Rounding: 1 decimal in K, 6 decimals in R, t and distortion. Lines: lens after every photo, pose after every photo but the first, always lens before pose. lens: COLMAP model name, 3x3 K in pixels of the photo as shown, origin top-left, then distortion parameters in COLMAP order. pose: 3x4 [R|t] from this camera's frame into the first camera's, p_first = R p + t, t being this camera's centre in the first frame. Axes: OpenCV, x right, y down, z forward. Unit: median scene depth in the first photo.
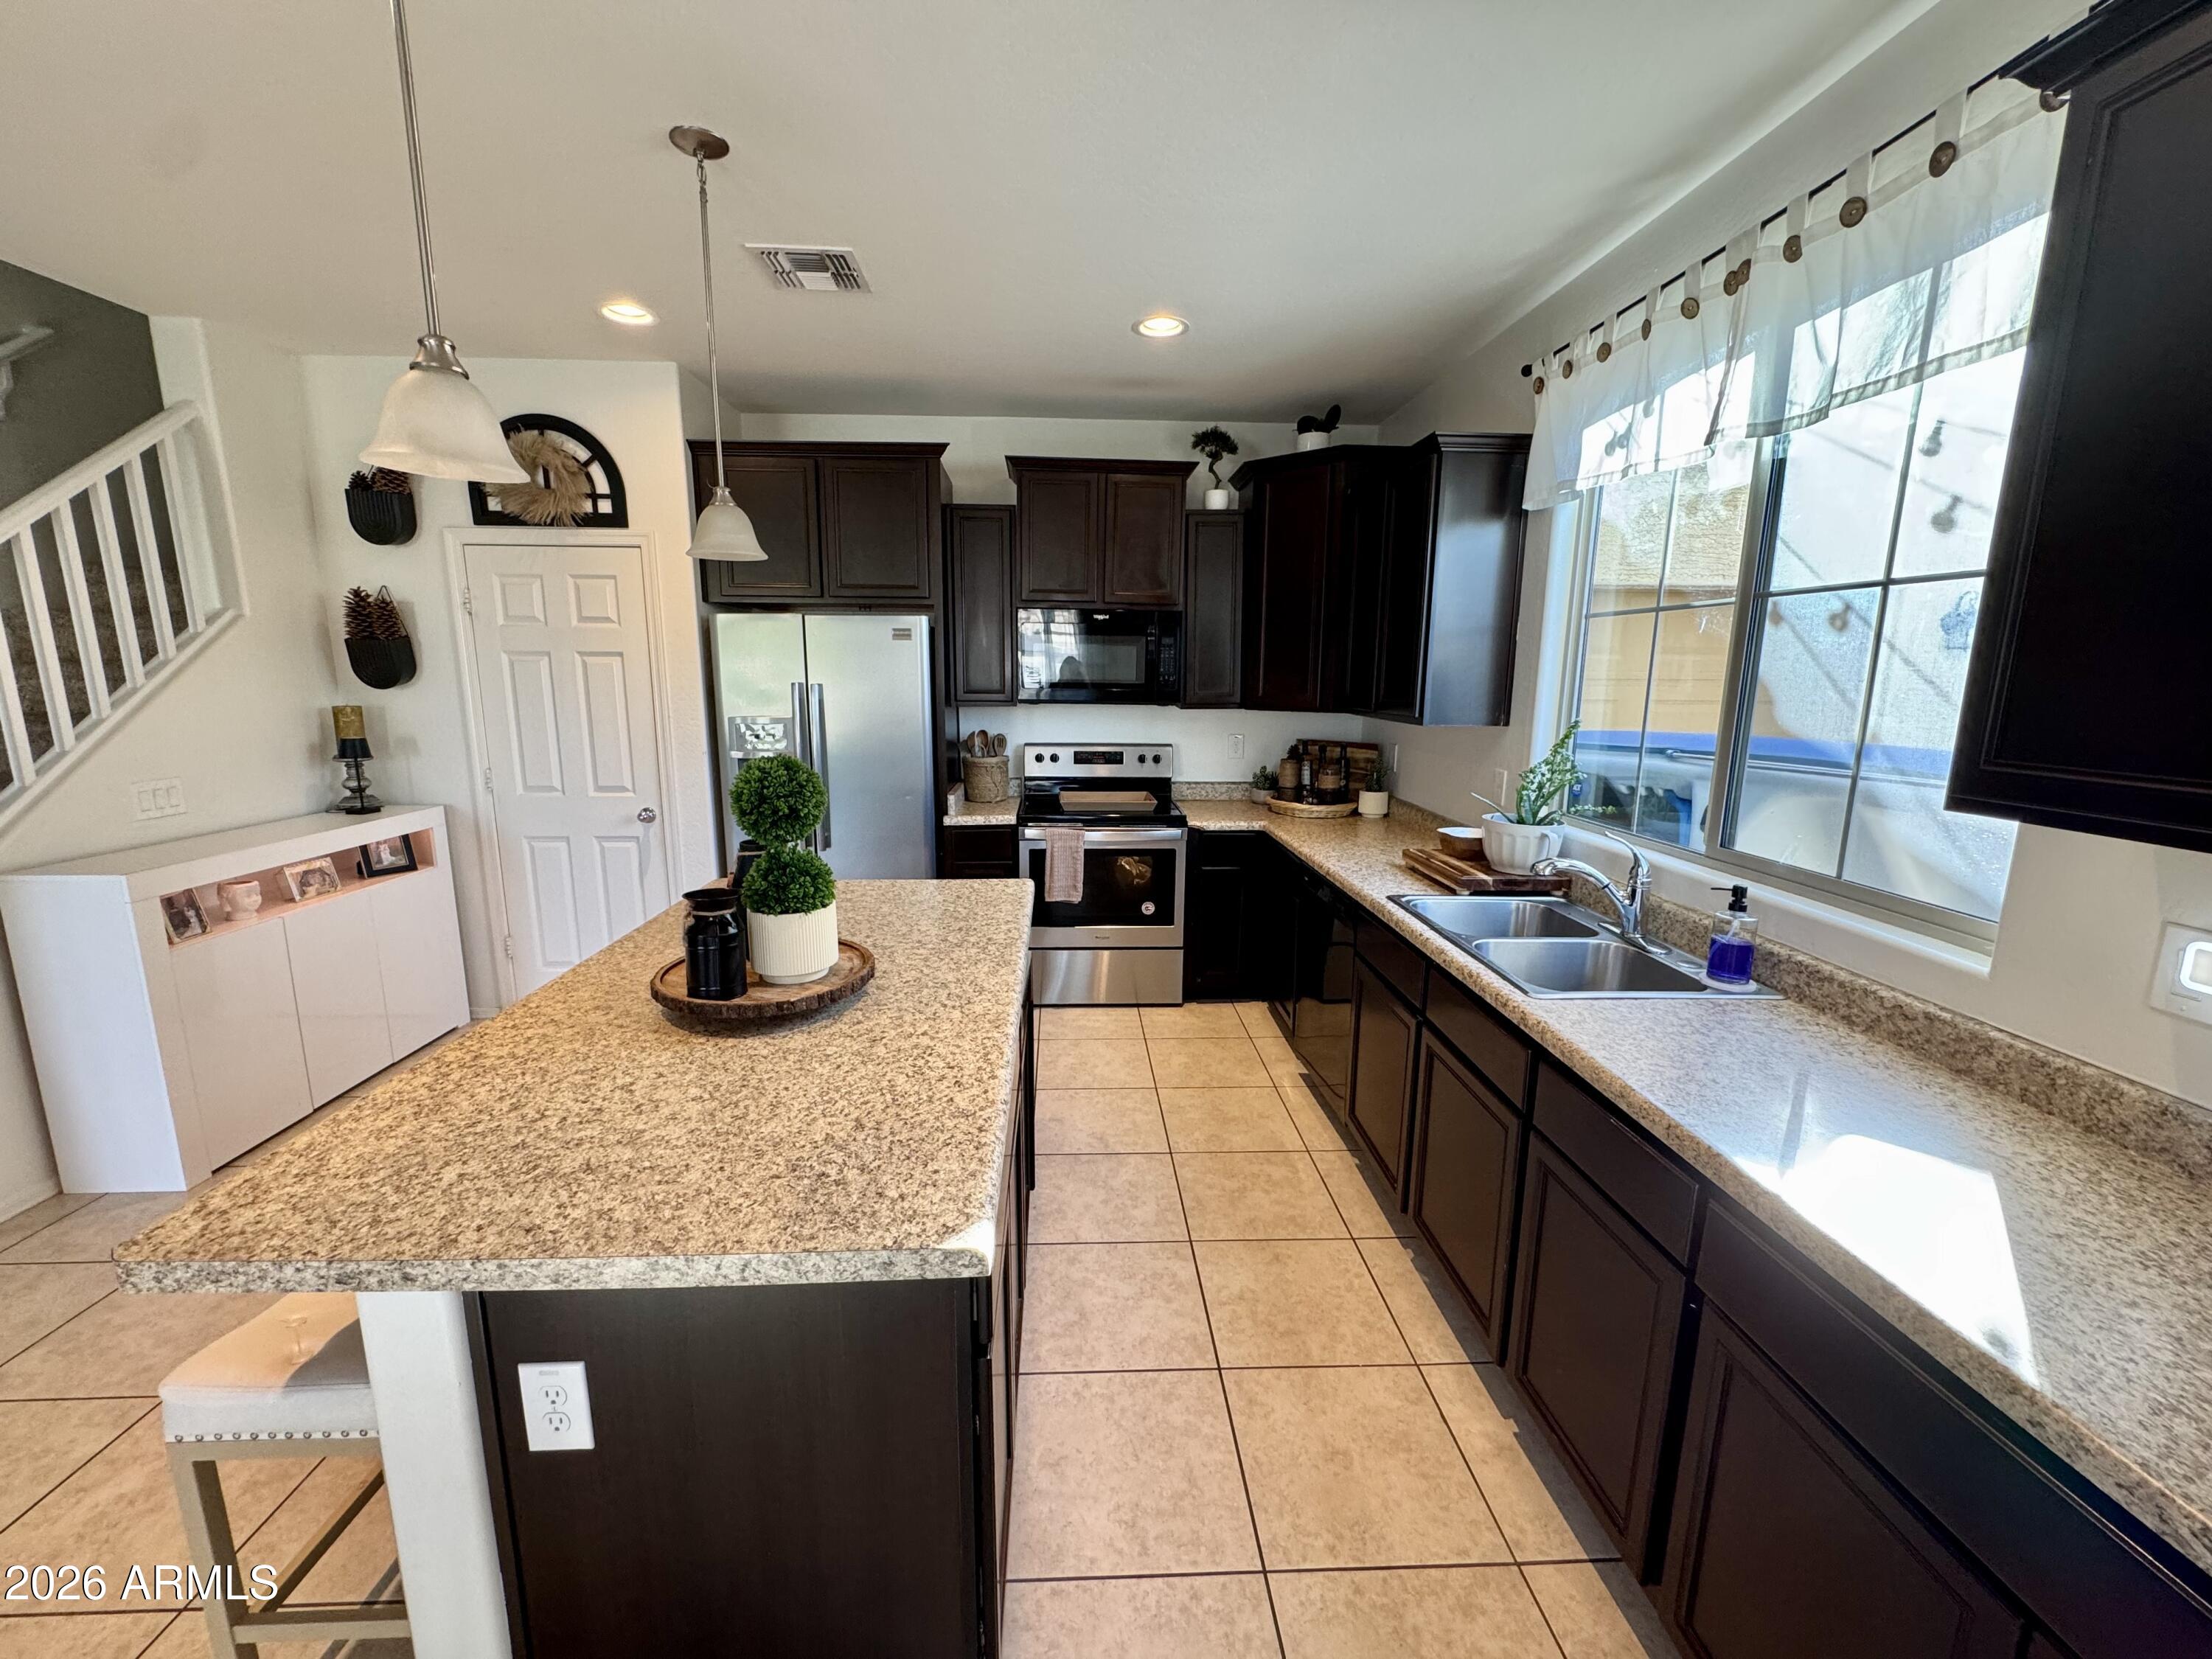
lens RADIAL K [[880.8, 0, 1101.5], [0, 880.8, 827.5], [0, 0, 1]] dist [-0.005864, 0.000828]
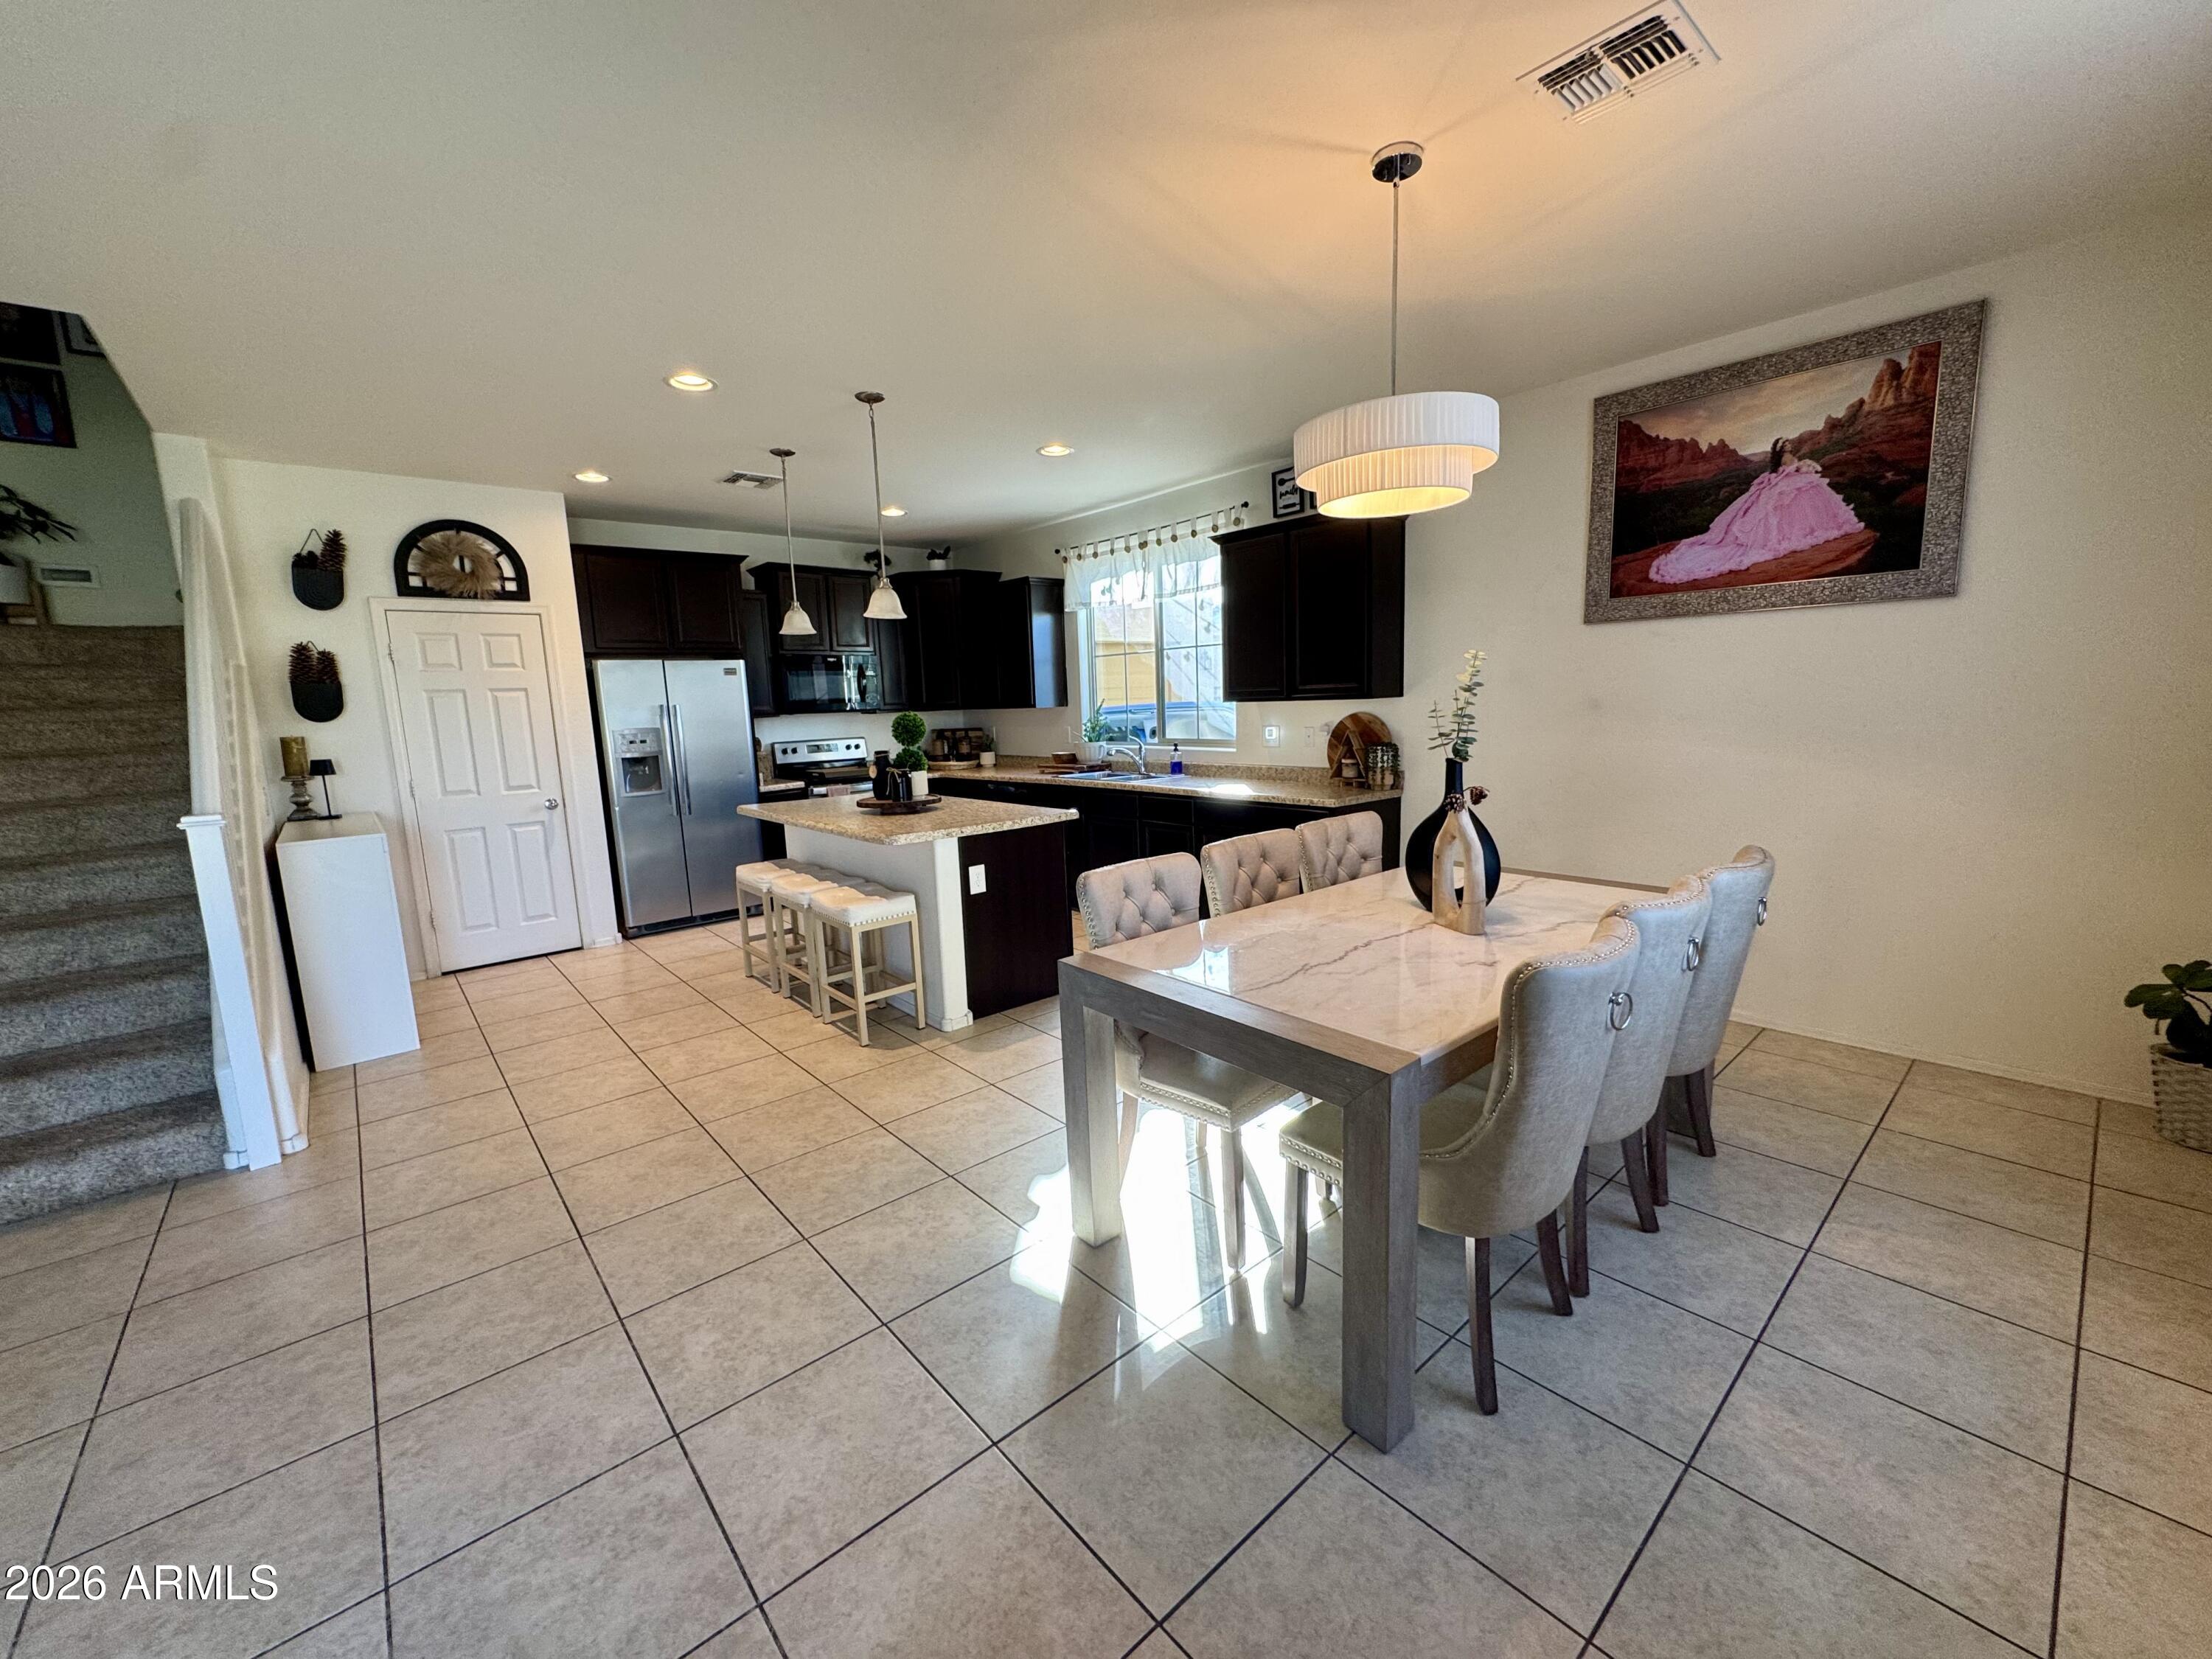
lens RADIAL K [[880.8, 0, 1101.5], [0, 880.8, 827.5], [0, 0, 1]] dist [-0.005864, 0.000828]
pose [[0.782015, -0.127013, 0.610181, -0.752706], [0.153746, 0.988073, 0.008631, 0.157428], [-0.603999, 0.087063, 0.792215, -0.680343]]
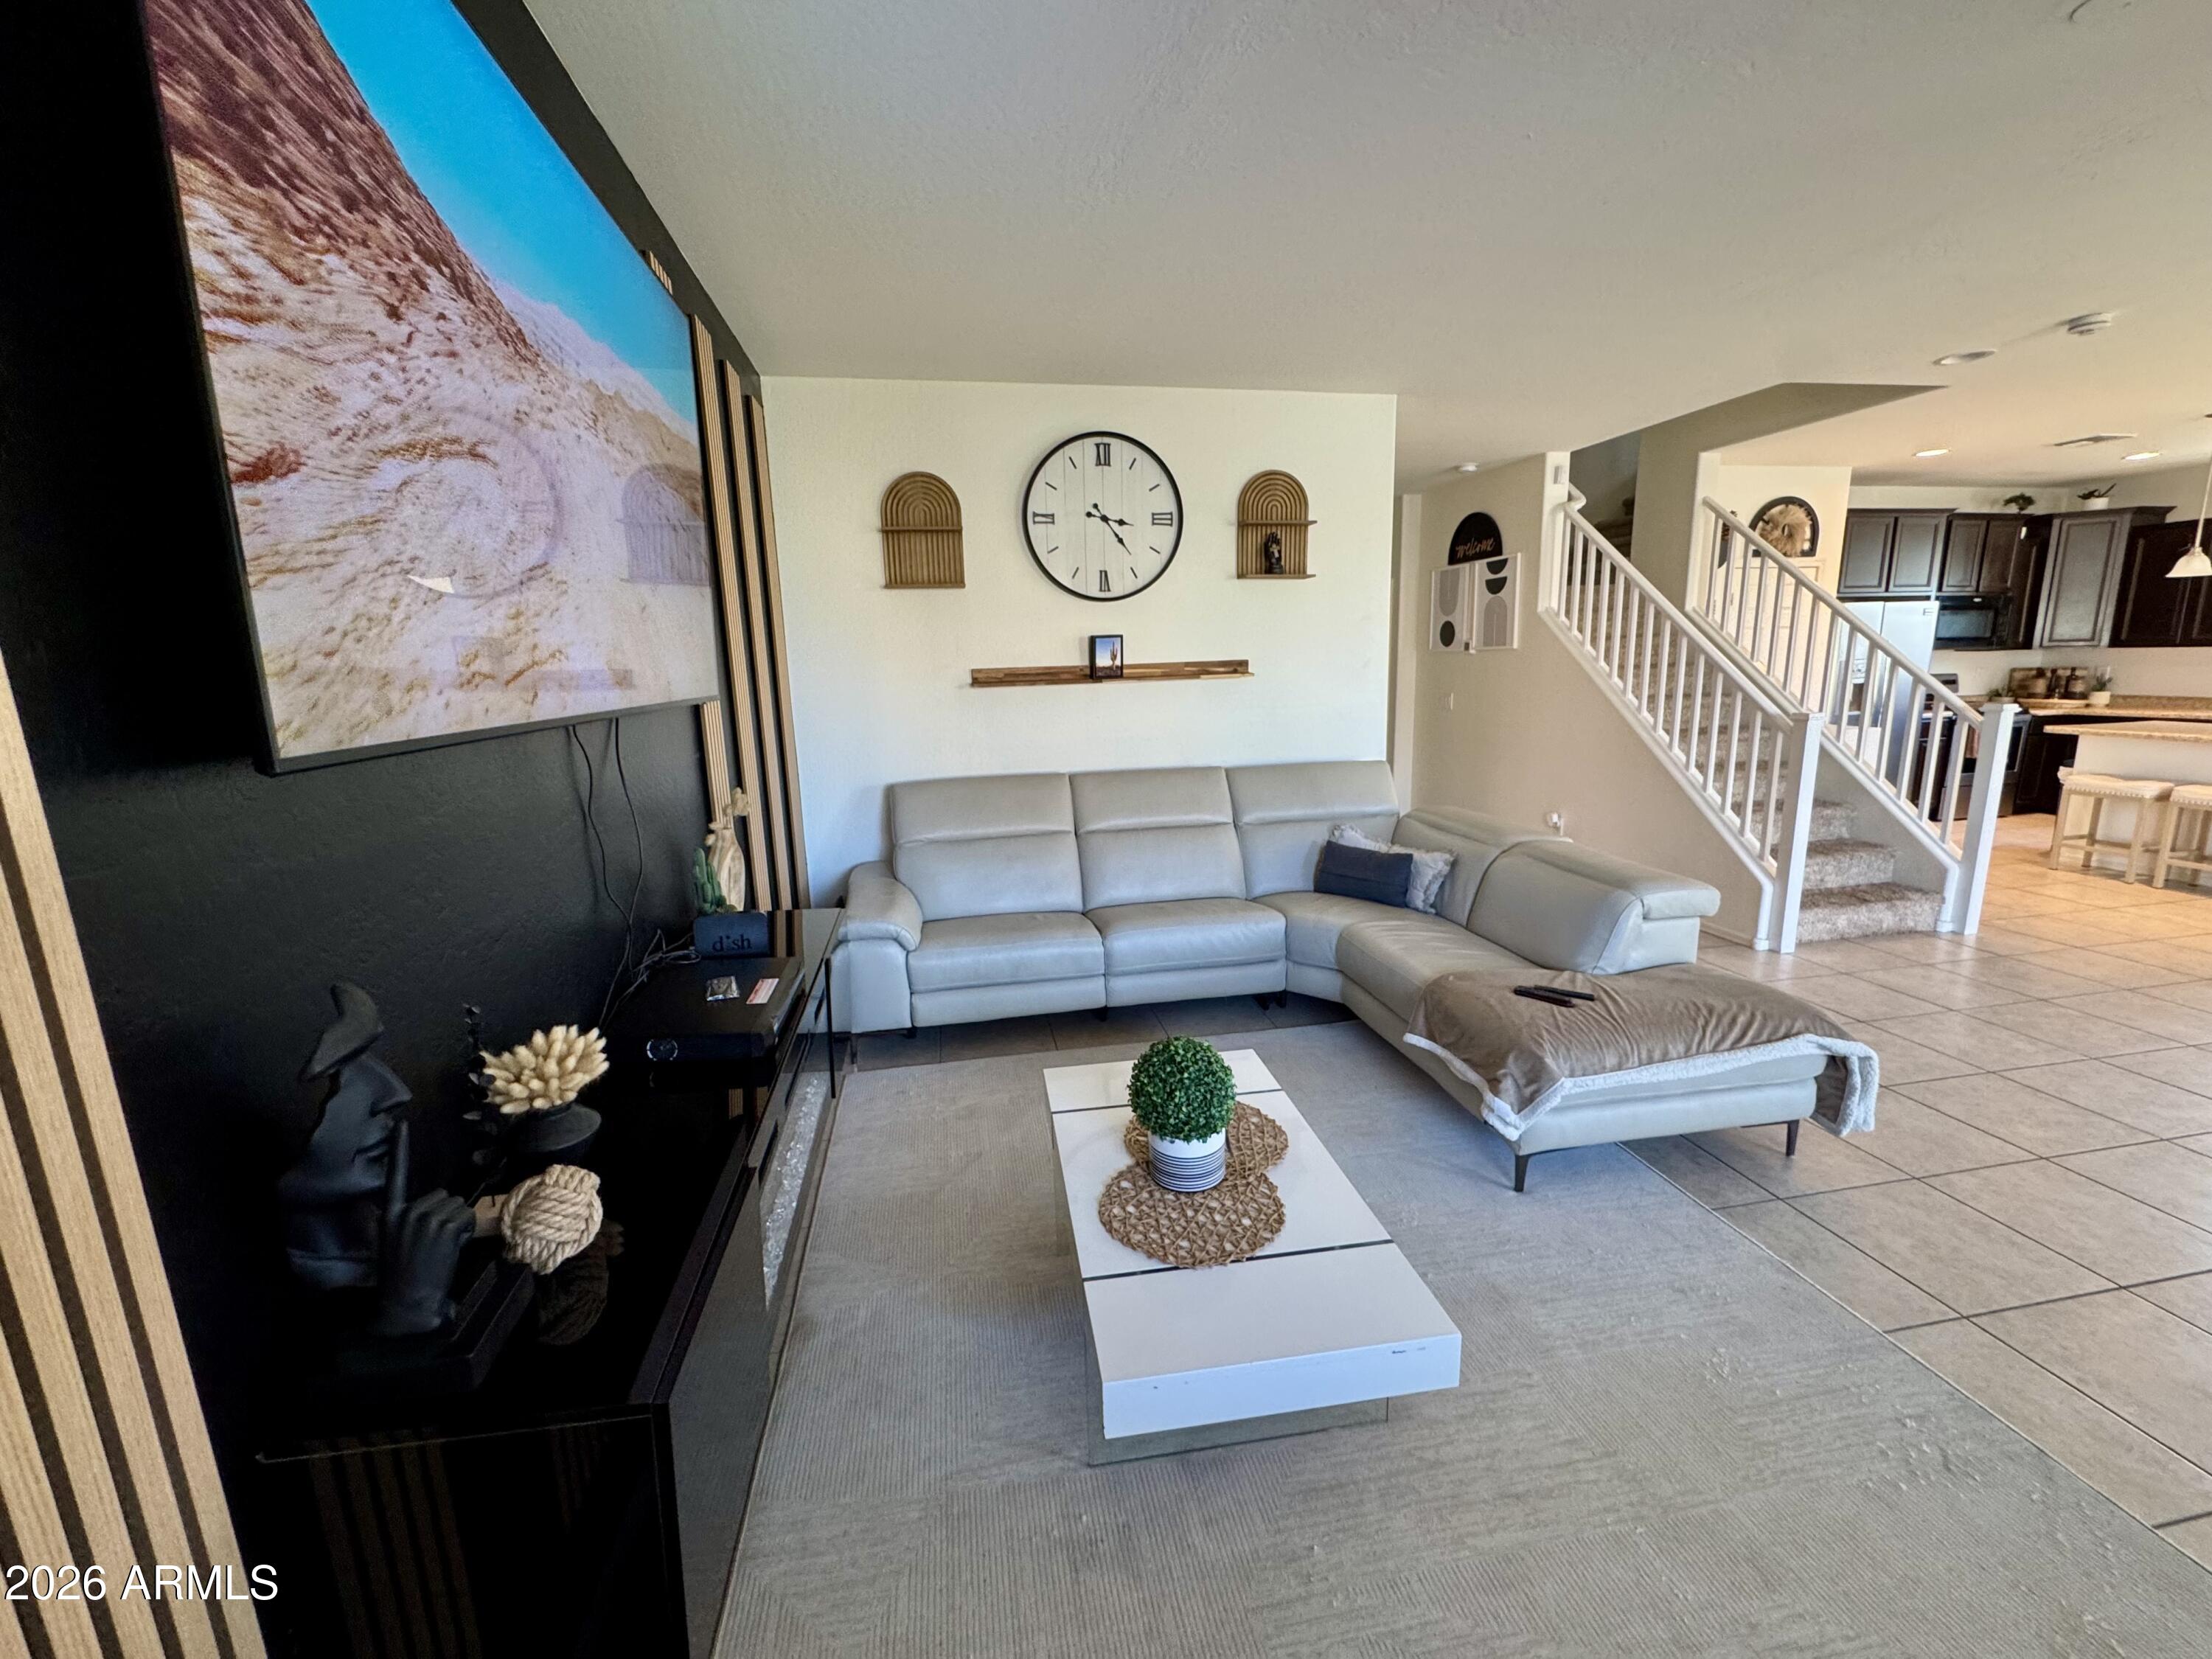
lens RADIAL K [[880.8, 0, 1101.5], [0, 880.8, 827.5], [0, 0, 1]] dist [-0.005864, 0.000828]
pose [[0.990361, -0.060097, 0.124796, -2.330767], [0.059110, 0.998184, 0.011600, 0.113400], [-0.125266, -0.004112, 0.992115, -0.638295]]
